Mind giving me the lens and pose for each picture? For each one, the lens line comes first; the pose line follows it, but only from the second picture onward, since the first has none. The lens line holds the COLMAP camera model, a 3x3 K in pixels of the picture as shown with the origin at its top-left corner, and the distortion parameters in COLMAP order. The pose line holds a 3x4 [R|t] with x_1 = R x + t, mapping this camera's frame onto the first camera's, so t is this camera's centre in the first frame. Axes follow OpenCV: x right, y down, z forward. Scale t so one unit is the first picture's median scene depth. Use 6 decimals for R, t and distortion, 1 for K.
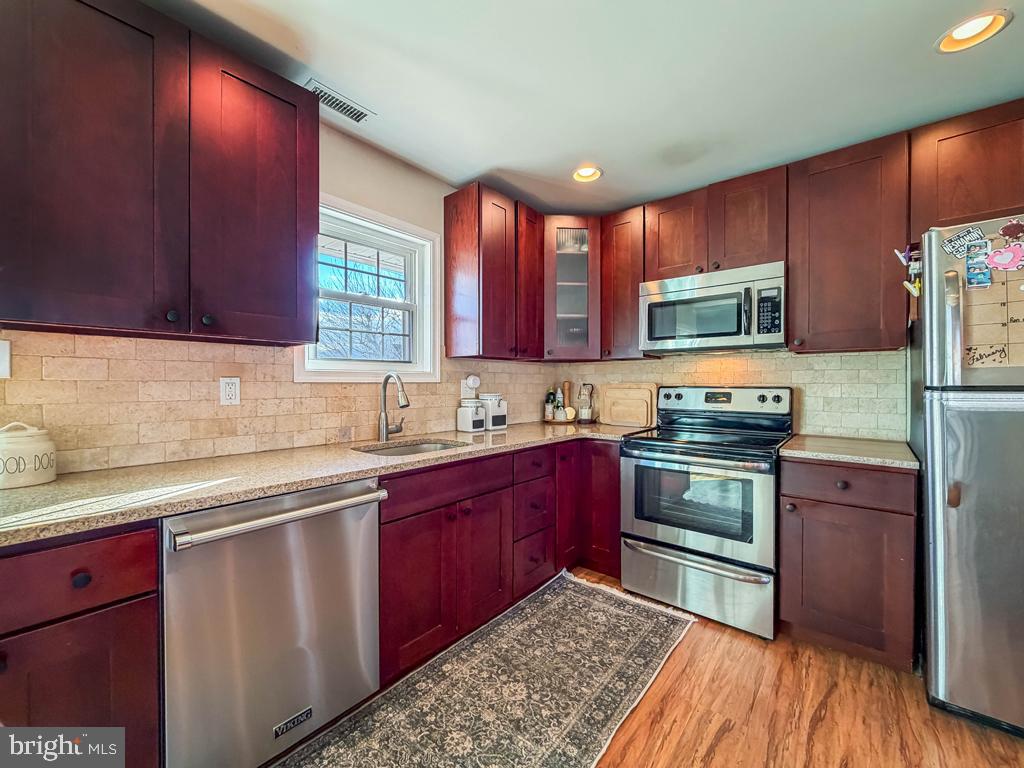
lens RADIAL K [[415.0, 0, 487.3], [0, 415.0, 384.6], [0, 0, 1]] dist [0.000260, -0.001260]
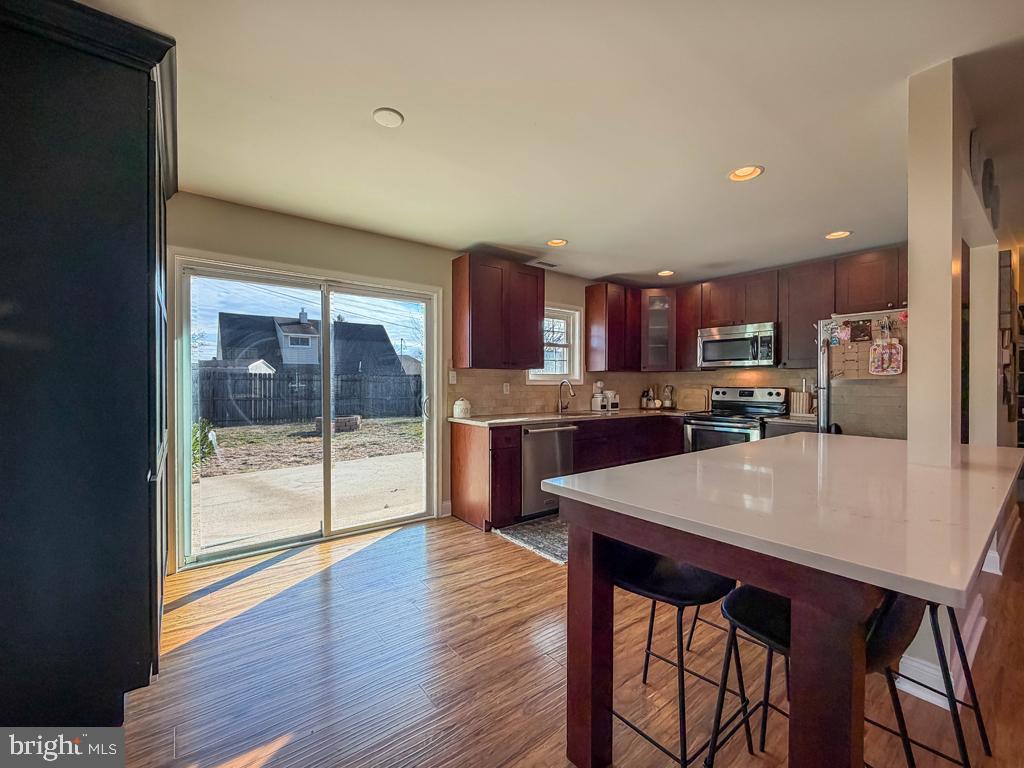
lens RADIAL K [[415.0, 0, 481.0], [0, 415.0, 386.6], [0, 0, 1]] dist [0.000260, -0.001260]
pose [[0.973794, 0.002817, -0.227416, -0.134384], [-0.001827, 0.999988, 0.004562, -0.004247], [0.227426, -0.004027, 0.973787, -0.939371]]
